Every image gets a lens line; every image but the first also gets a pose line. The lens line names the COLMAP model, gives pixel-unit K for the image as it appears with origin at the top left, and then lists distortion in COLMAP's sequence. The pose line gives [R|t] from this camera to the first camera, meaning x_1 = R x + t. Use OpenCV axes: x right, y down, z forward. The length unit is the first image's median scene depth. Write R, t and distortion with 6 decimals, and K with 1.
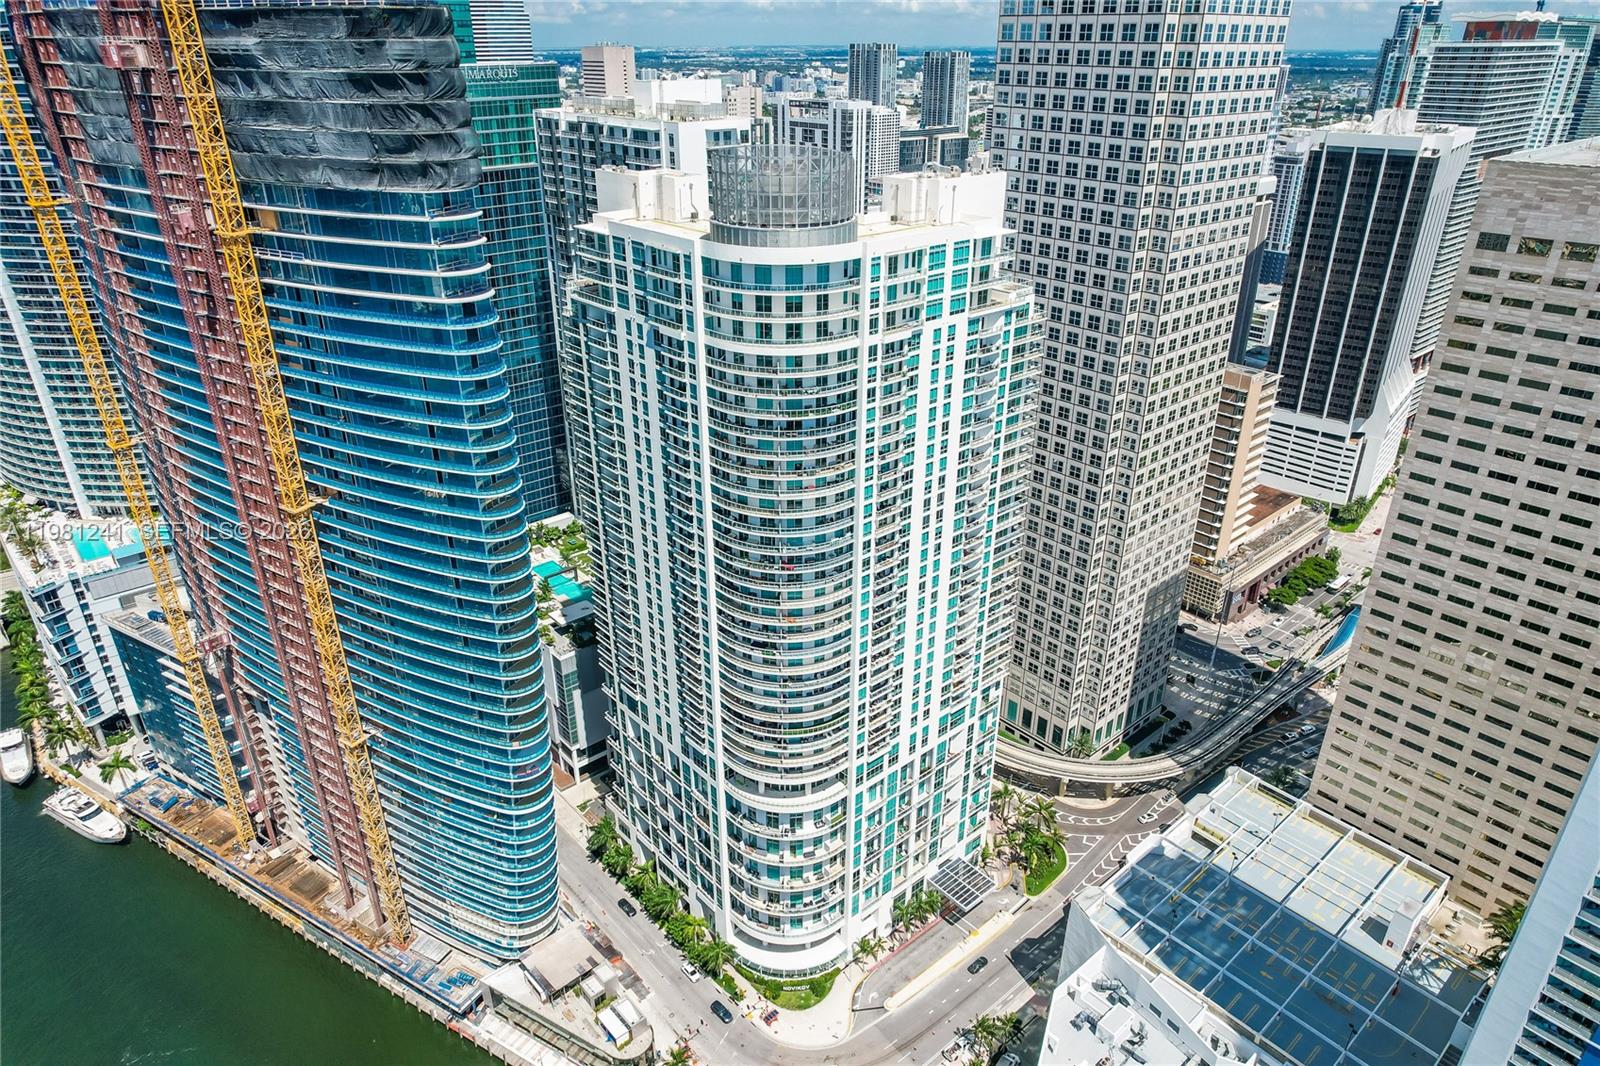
lens RADIAL K [[1022.7, 0, 805.0], [0, 1022.7, 540.1], [0, 0, 1]] dist [-0.069260, 0.065973]
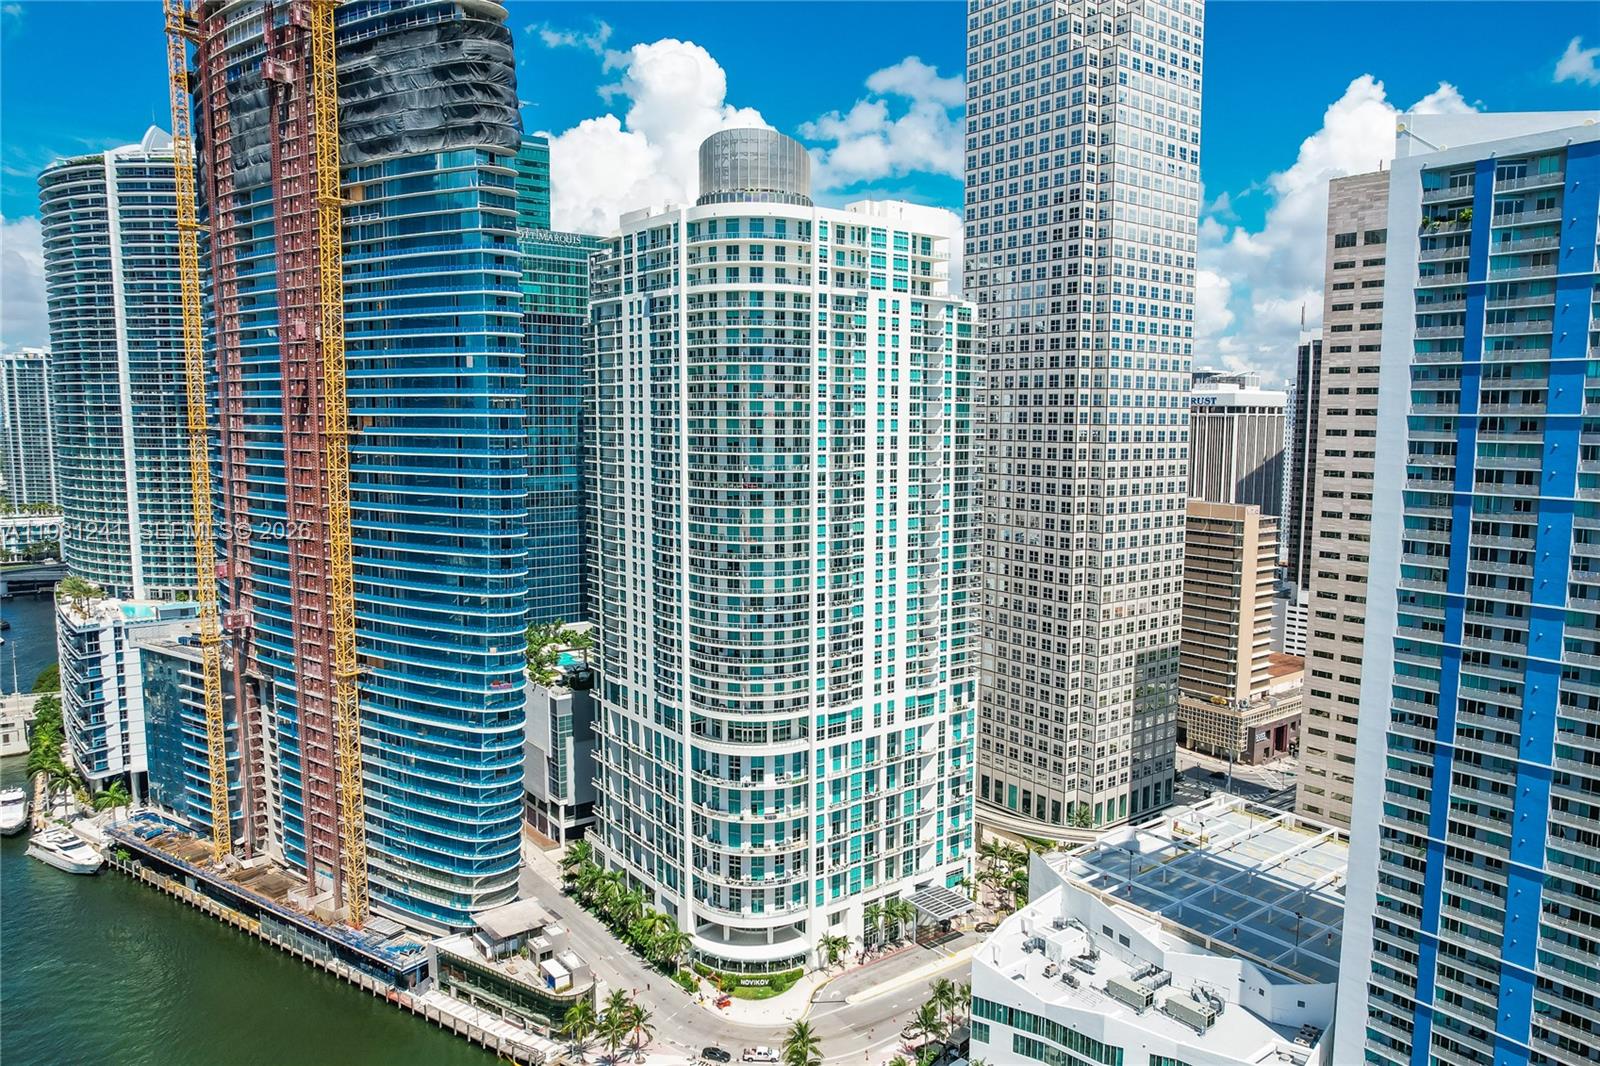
lens RADIAL K [[1101.0, 0, 843.3], [0, 1101.0, 540.2], [0, 0, 1]] dist [-0.063473, 0.056994]
pose [[0.998880, 0.011766, -0.045829, 0.121472], [-0.026846, 0.938527, -0.344160, 0.421647], [0.038962, 0.345005, 0.937792, -0.102488]]
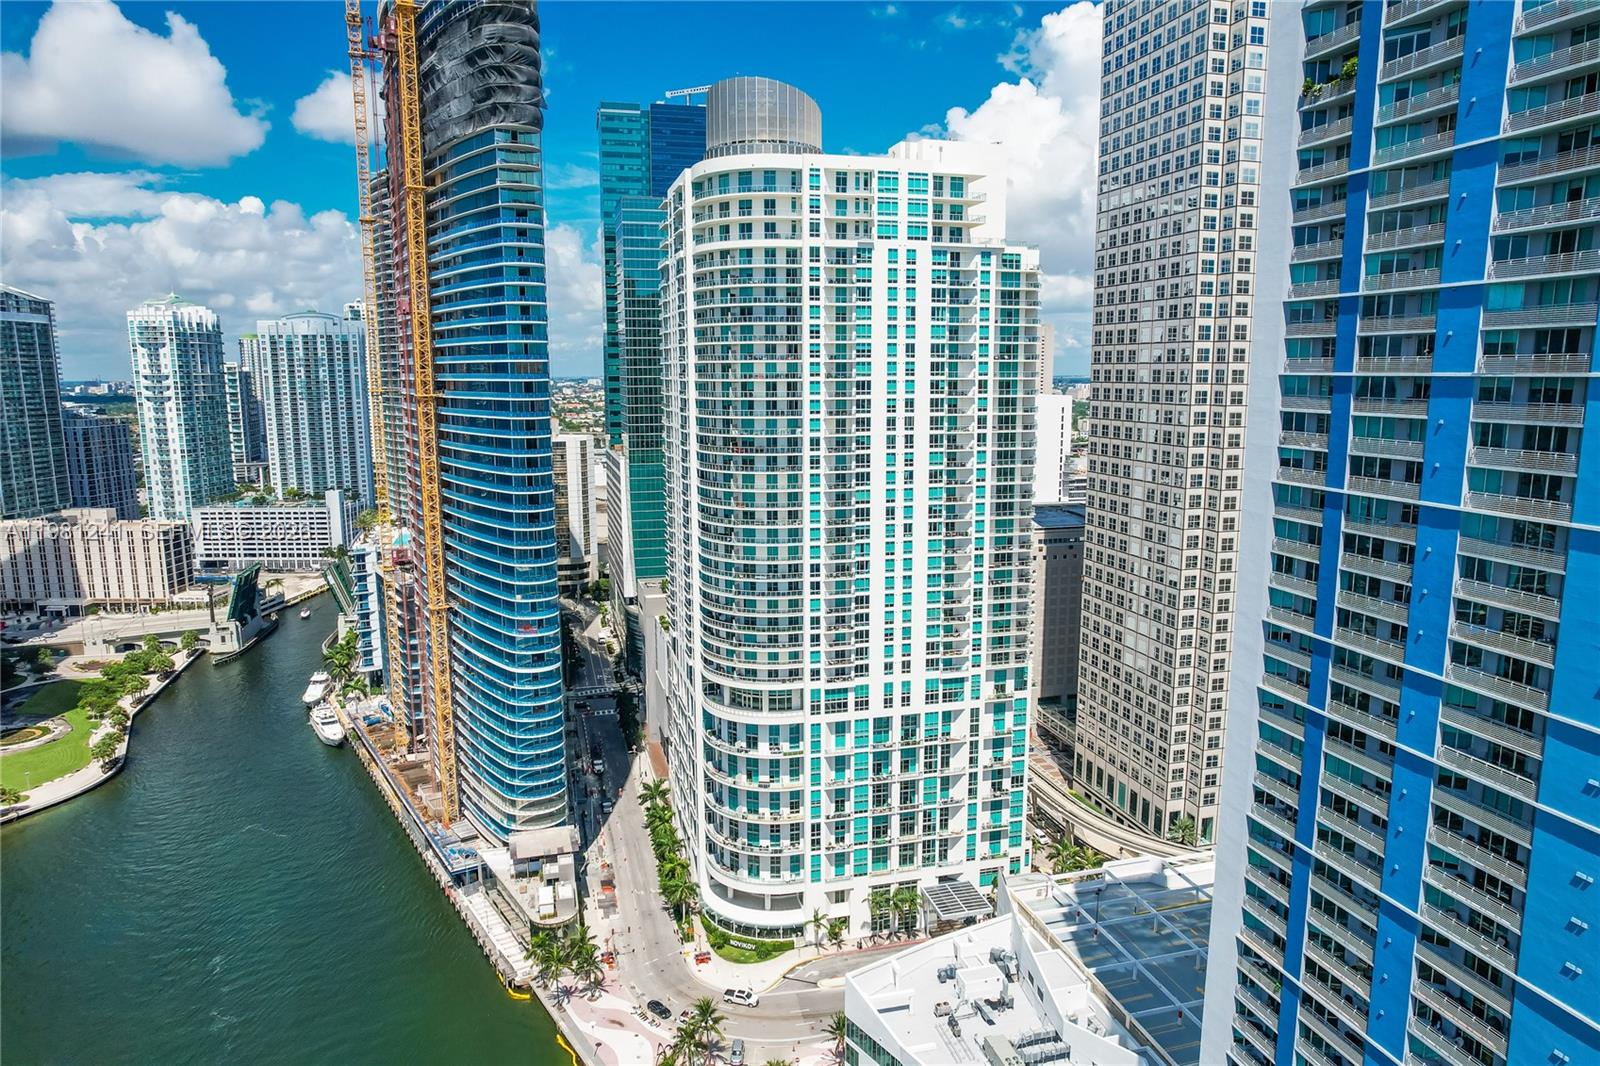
lens RADIAL K [[1022.7, 0, 805.0], [0, 1022.7, 540.1], [0, 0, 1]] dist [-0.069260, 0.065973]
pose [[0.897547, 0.067907, -0.435659, 0.453709], [-0.193474, 0.948521, -0.250748, 0.322716], [0.396204, 0.309347, 0.864481, 0.083486]]
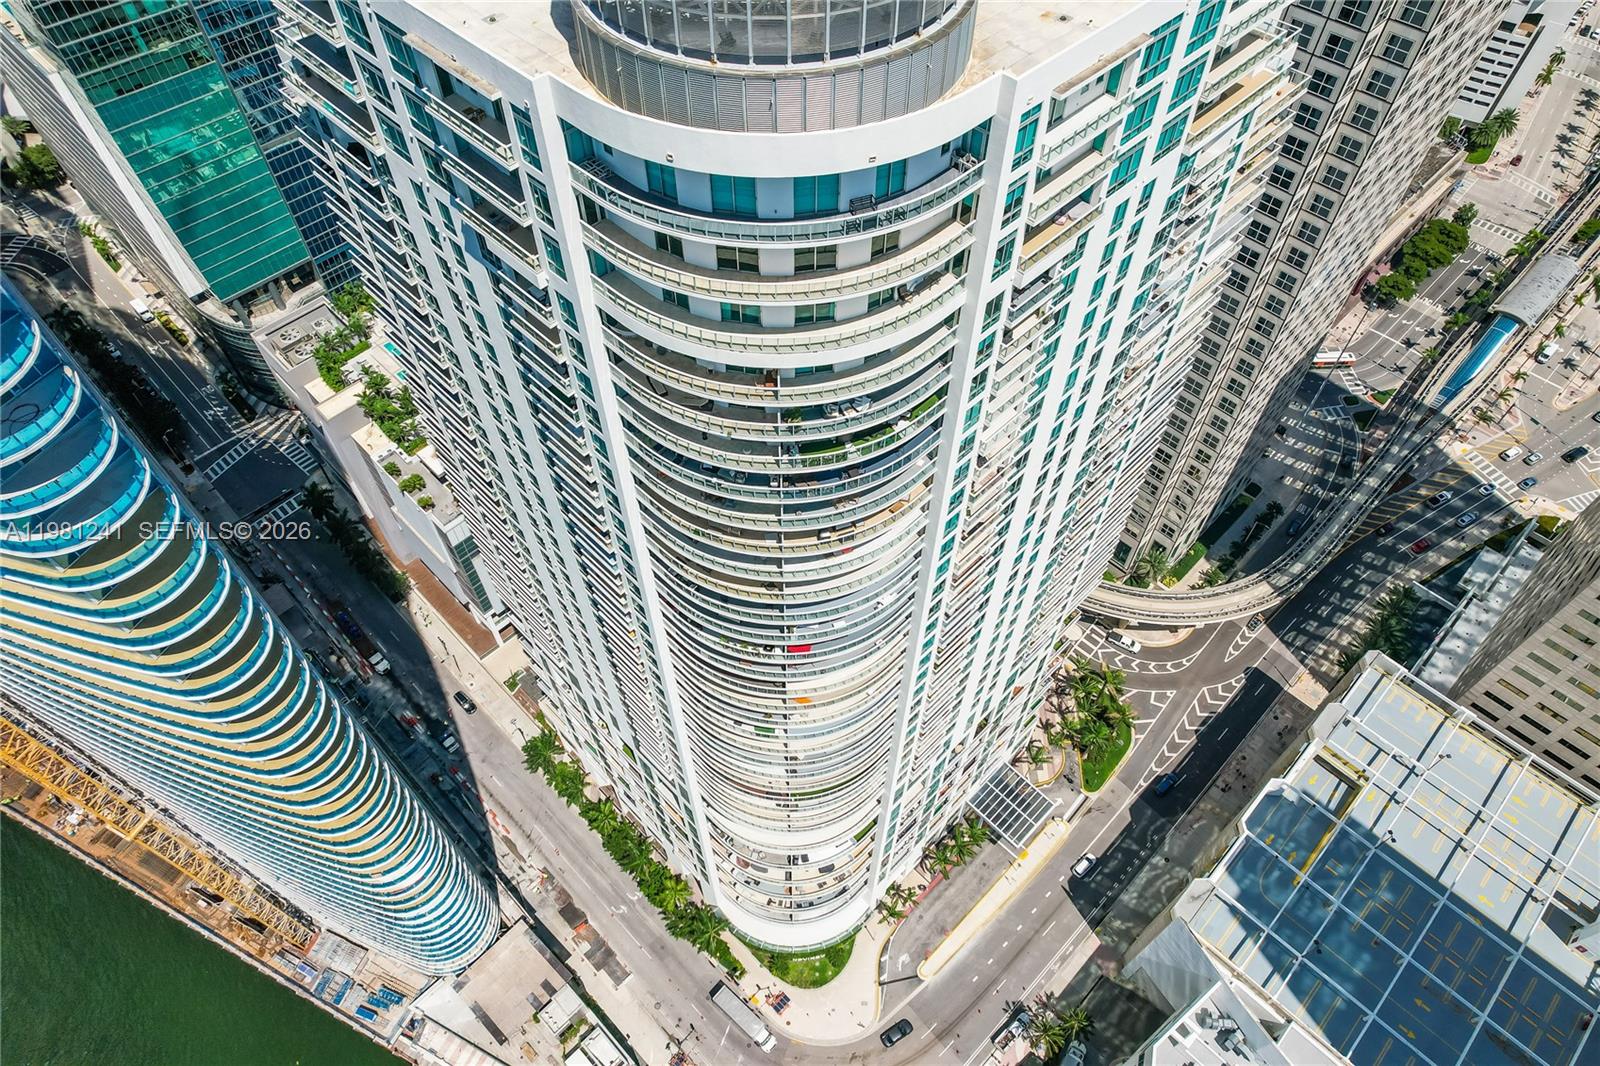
lens RADIAL K [[1022.7, 0, 805.0], [0, 1022.7, 540.1], [0, 0, 1]] dist [-0.069260, 0.065973]
pose [[0.997859, -0.052795, 0.038589, -0.026251], [0.029471, 0.889835, 0.455330, -0.232408], [-0.058377, -0.453218, 0.889486, 0.452430]]
